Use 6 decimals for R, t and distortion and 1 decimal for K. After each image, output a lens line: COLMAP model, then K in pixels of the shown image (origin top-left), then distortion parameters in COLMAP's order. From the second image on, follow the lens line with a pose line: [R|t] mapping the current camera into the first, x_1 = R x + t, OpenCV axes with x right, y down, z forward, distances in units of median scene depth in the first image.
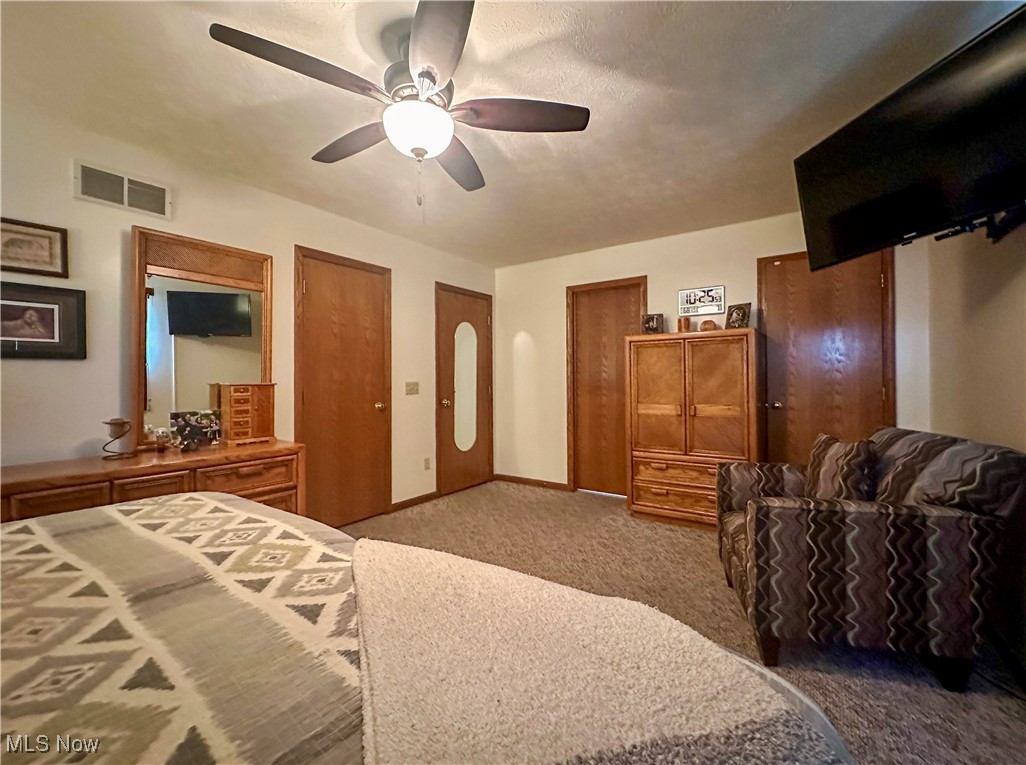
lens RADIAL K [[427.7, 0, 508.7], [0, 427.7, 366.2], [0, 0, 1]] dist [-0.001081, 0.000140]
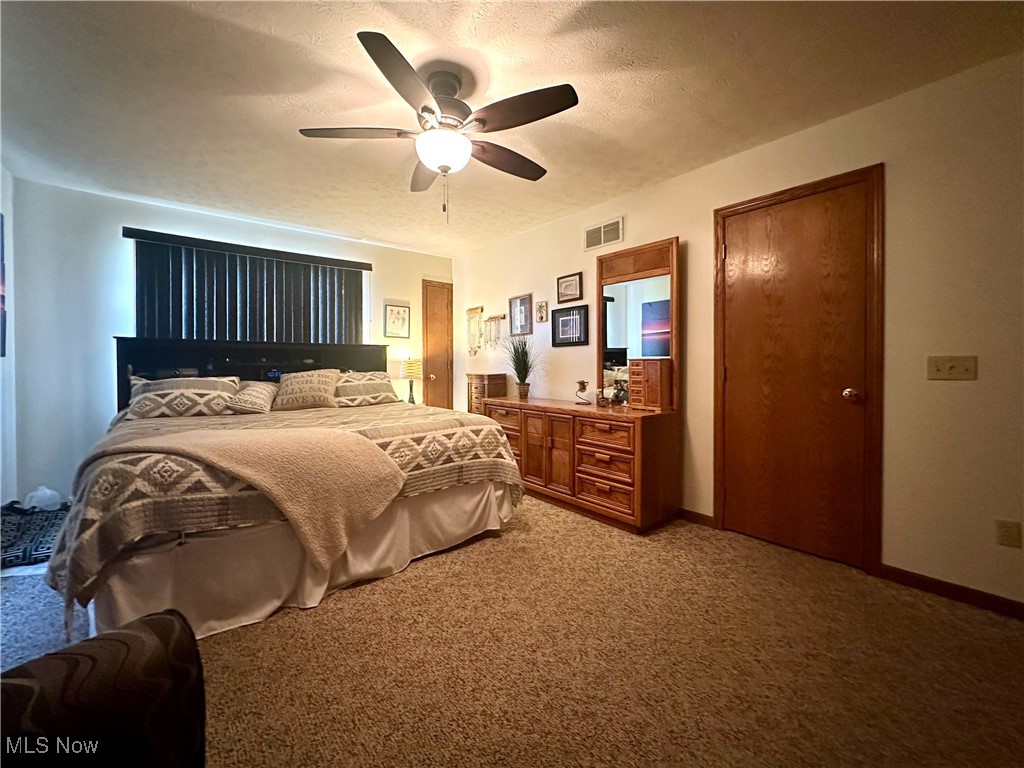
lens RADIAL K [[426.9, 0, 507.7], [0, 426.9, 367.7], [0, 0, 1]] dist [-0.001081, 0.000140]
pose [[-0.270654, 0.016004, -0.962544, 0.686596], [0.031952, 0.999460, 0.007633, 0.048707], [0.962146, -0.028690, -0.271020, 1.067803]]
